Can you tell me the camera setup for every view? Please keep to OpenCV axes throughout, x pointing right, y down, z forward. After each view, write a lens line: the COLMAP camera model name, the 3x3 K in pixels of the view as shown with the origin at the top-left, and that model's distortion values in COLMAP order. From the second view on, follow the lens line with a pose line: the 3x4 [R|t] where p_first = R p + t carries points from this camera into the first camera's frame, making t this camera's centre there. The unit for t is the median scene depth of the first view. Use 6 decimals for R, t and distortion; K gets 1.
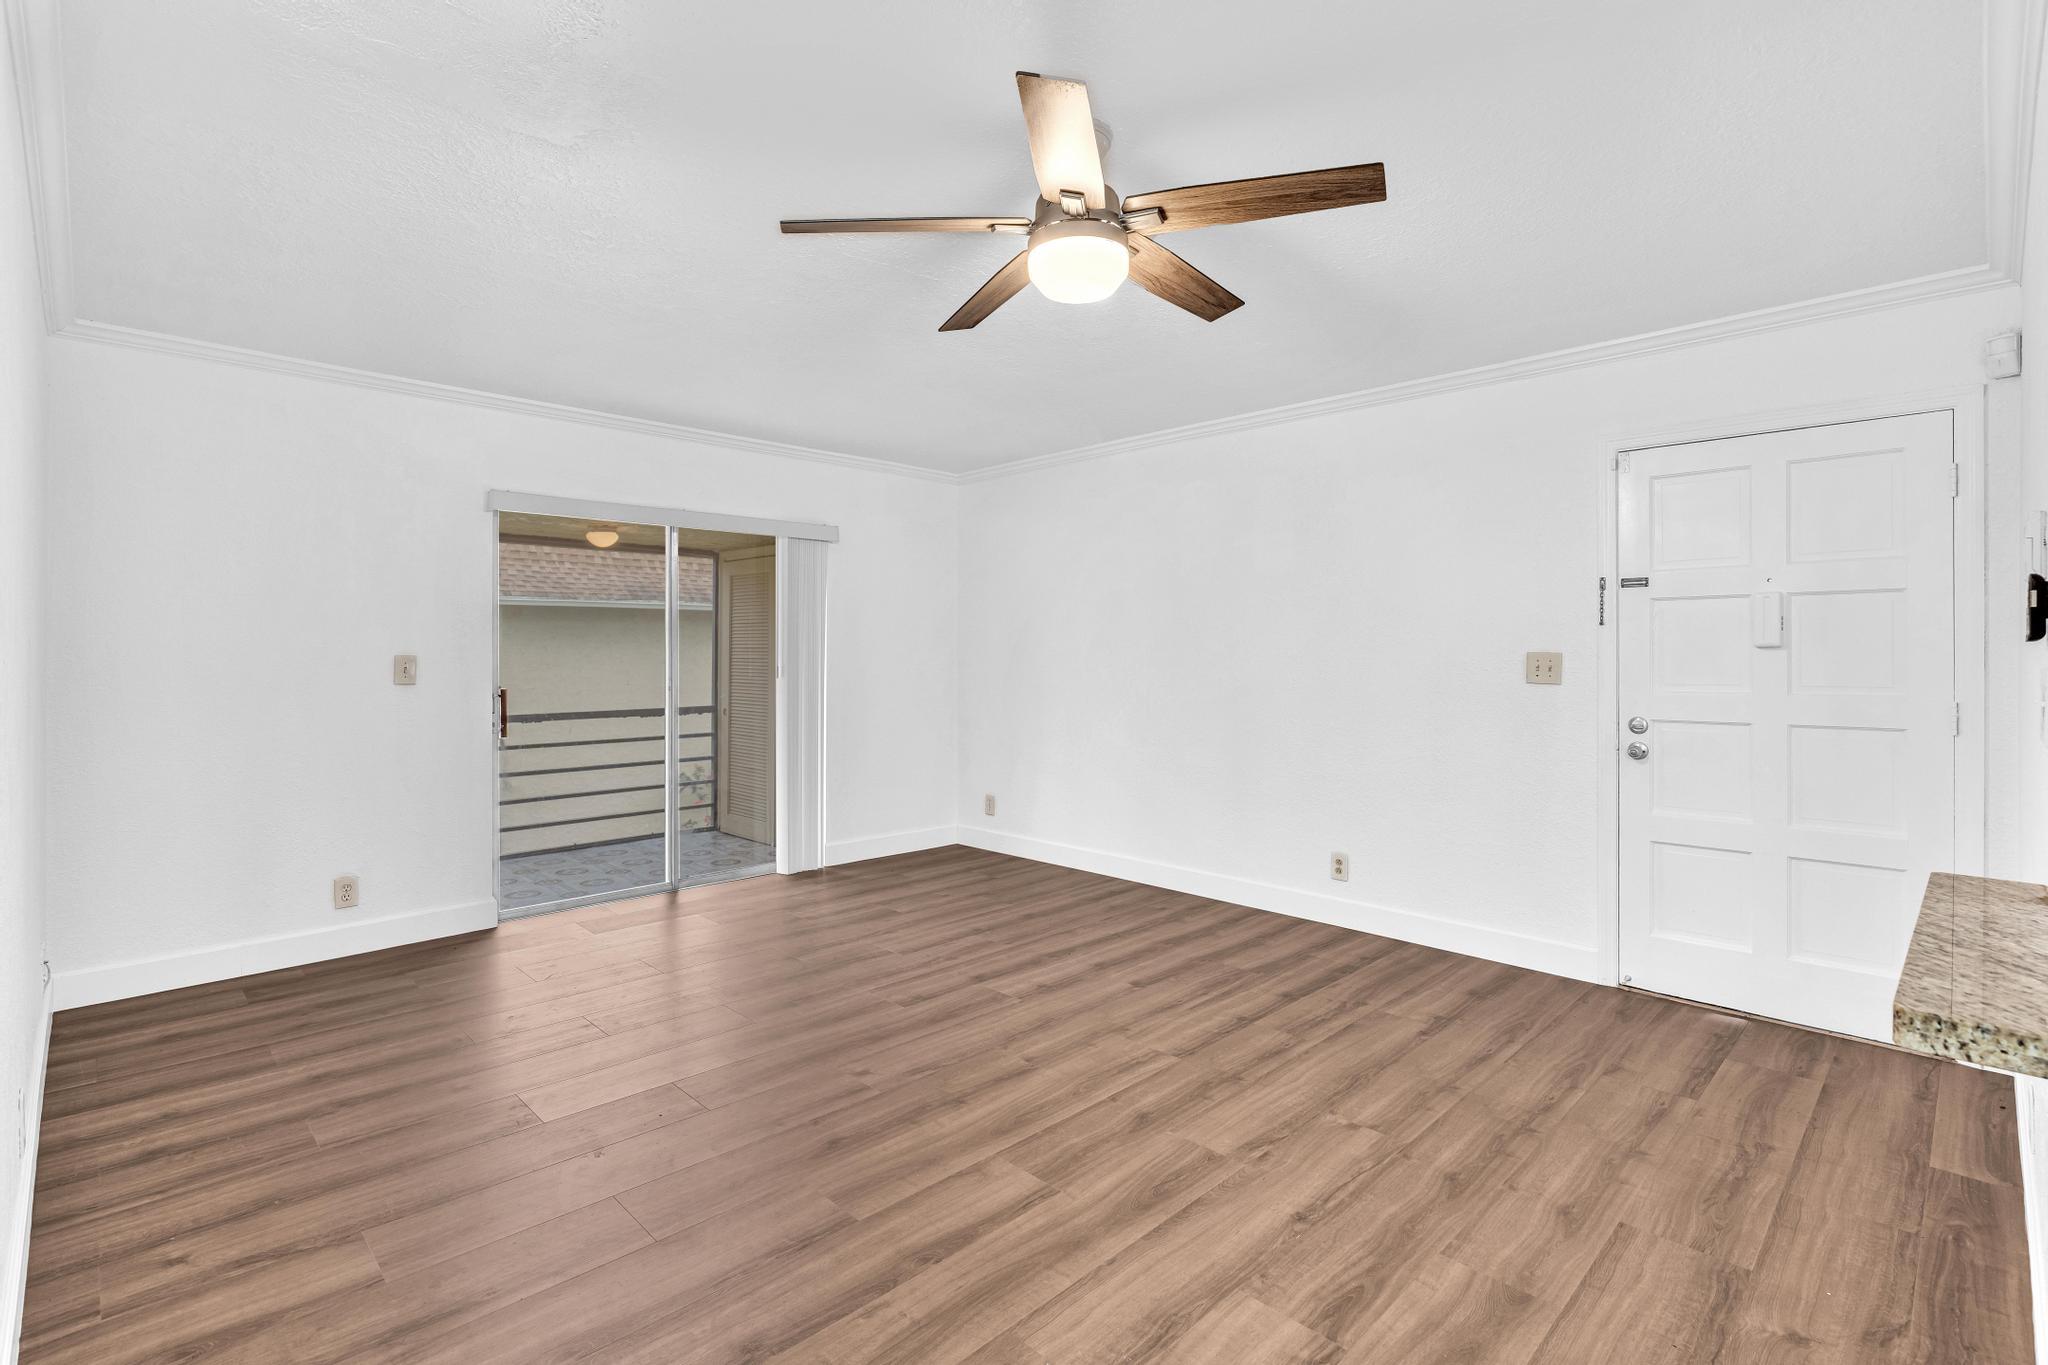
lens RADIAL K [[948.8, 0, 1031.3], [0, 948.8, 657.4], [0, 0, 1]] dist [-0.005690, 0.002684]
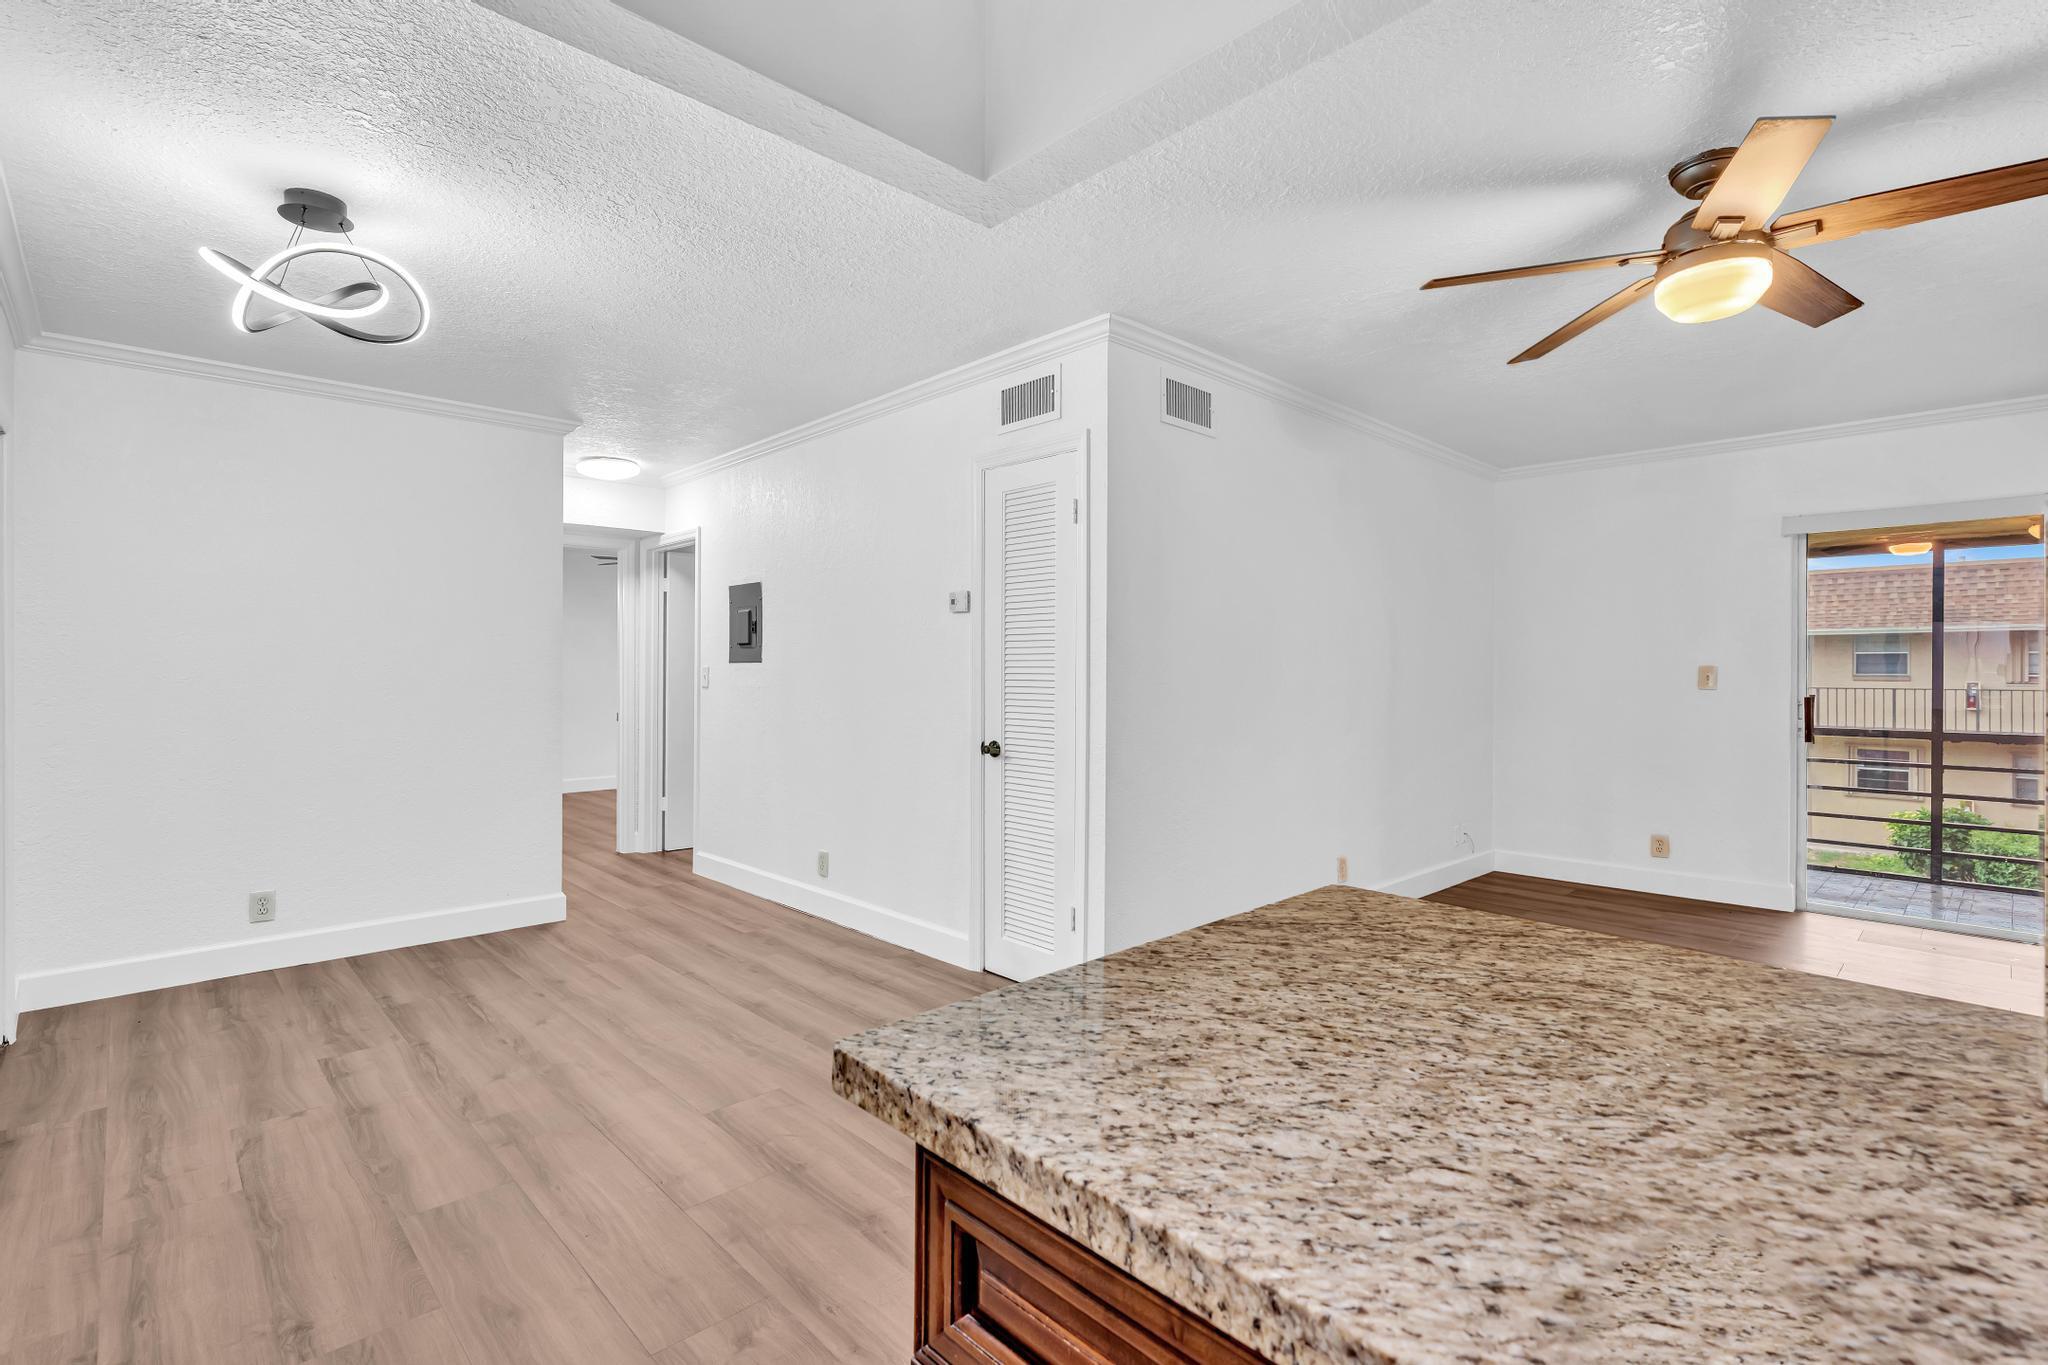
lens RADIAL K [[953.1, 0, 1016.6], [0, 953.1, 672.2], [0, 0, 1]] dist [-0.012274, 0.003220]
pose [[-0.028496, 0.002090, -0.999592, 0.755702], [-0.009171, 0.999955, 0.002352, 0.014160], [0.999552, 0.009235, -0.028475, 0.173614]]
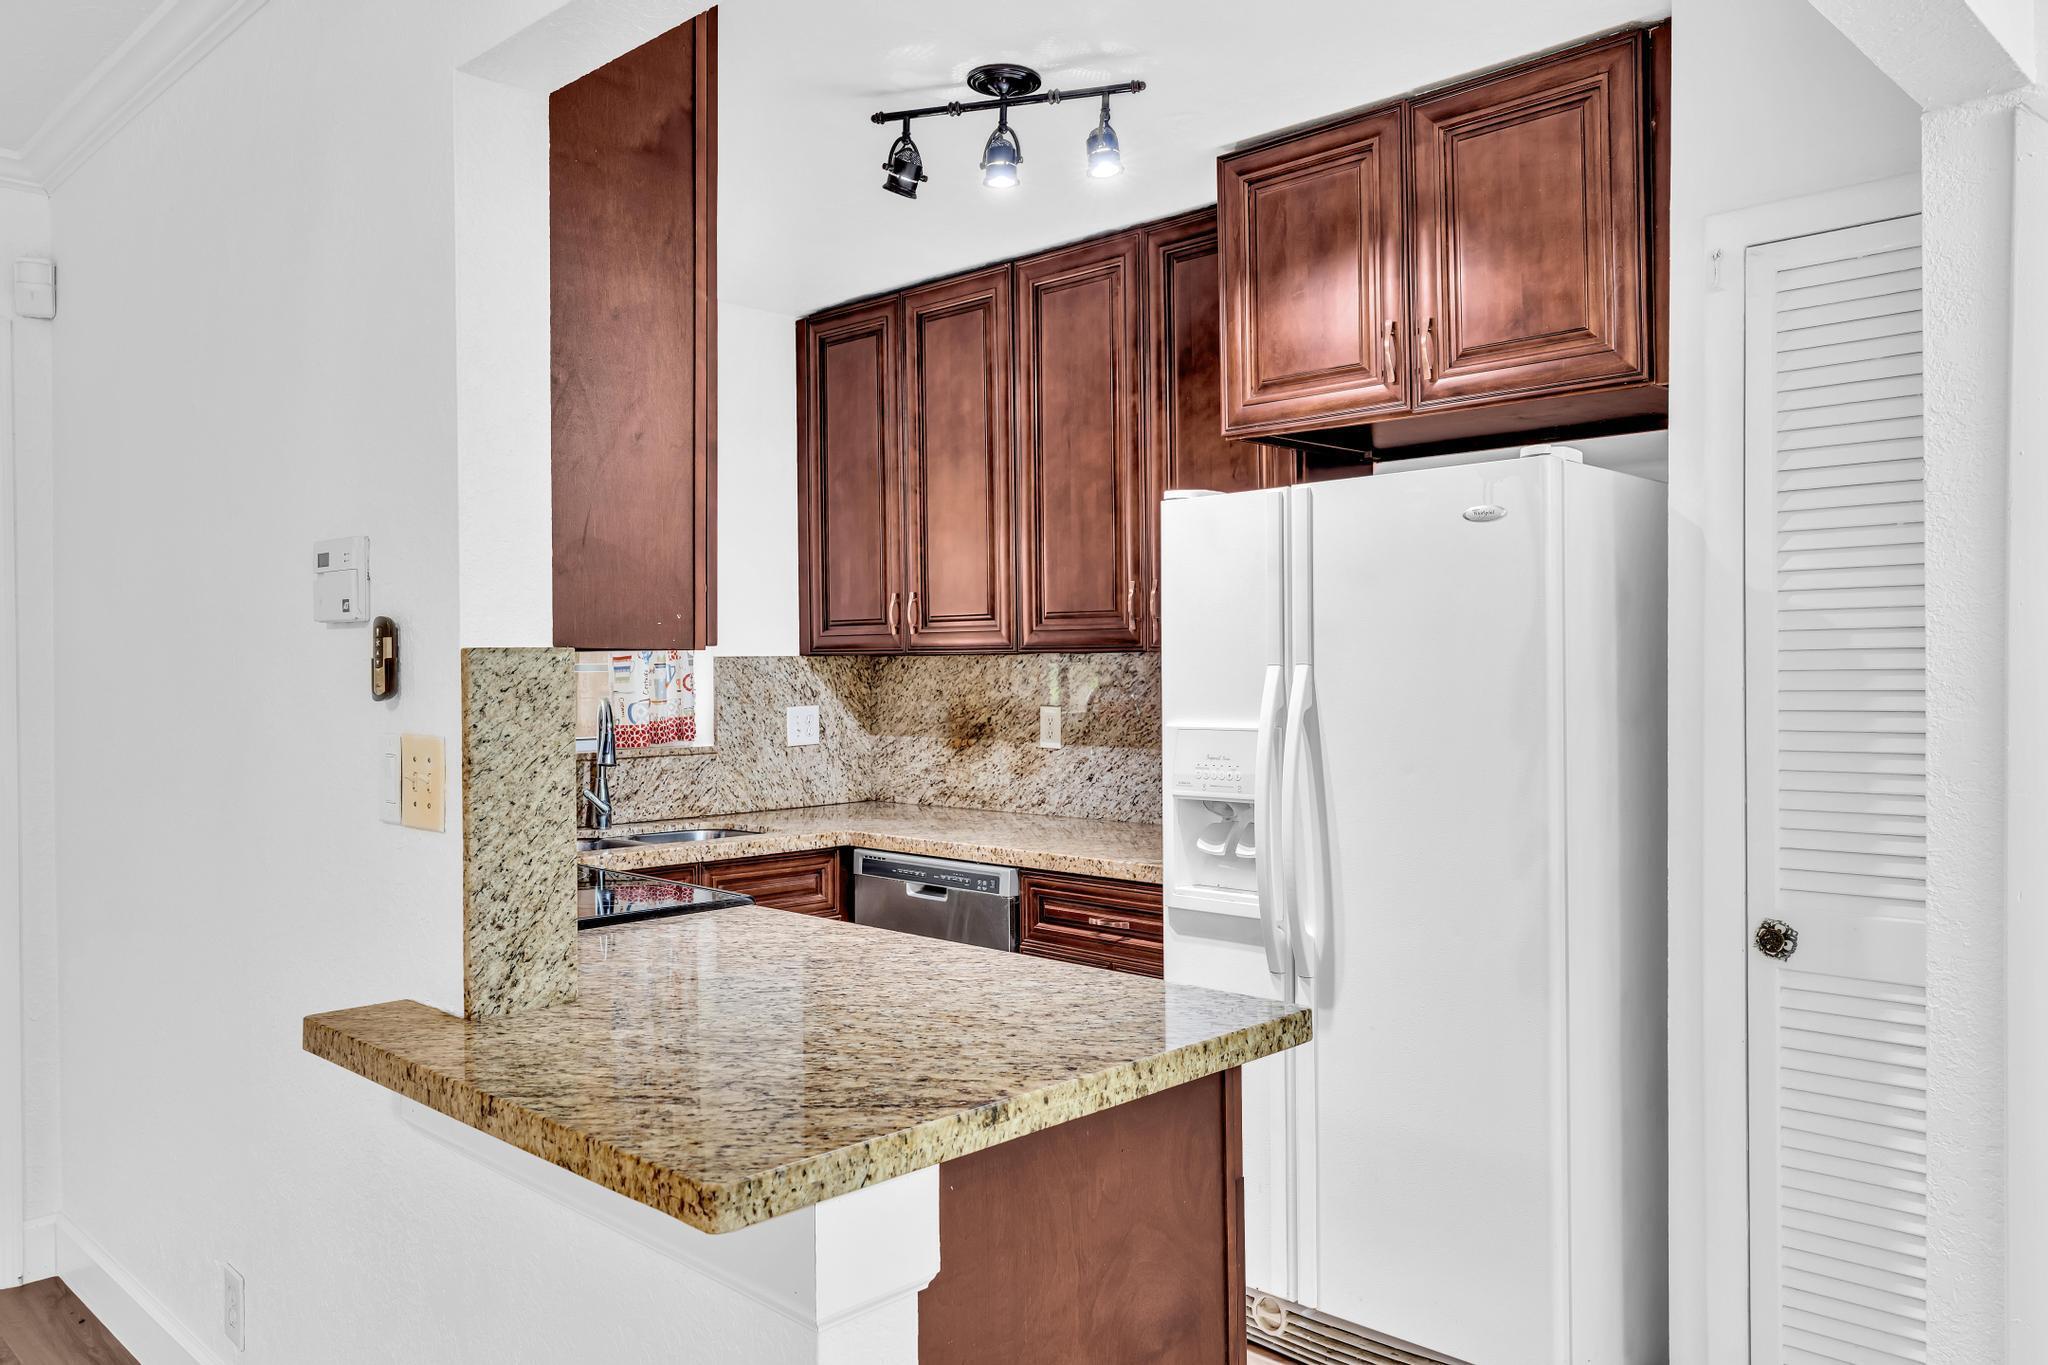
lens RADIAL K [[1486.0, 0, 1018.6], [0, 1486.0, 675.8], [0, 0, 1]] dist [-0.006568, 0.015488]
pose [[-0.008617, -0.010756, 0.999905, -0.105796], [0.012597, 0.999862, 0.010864, -0.022485], [-0.999884, 0.012689, -0.008480, 0.236717]]
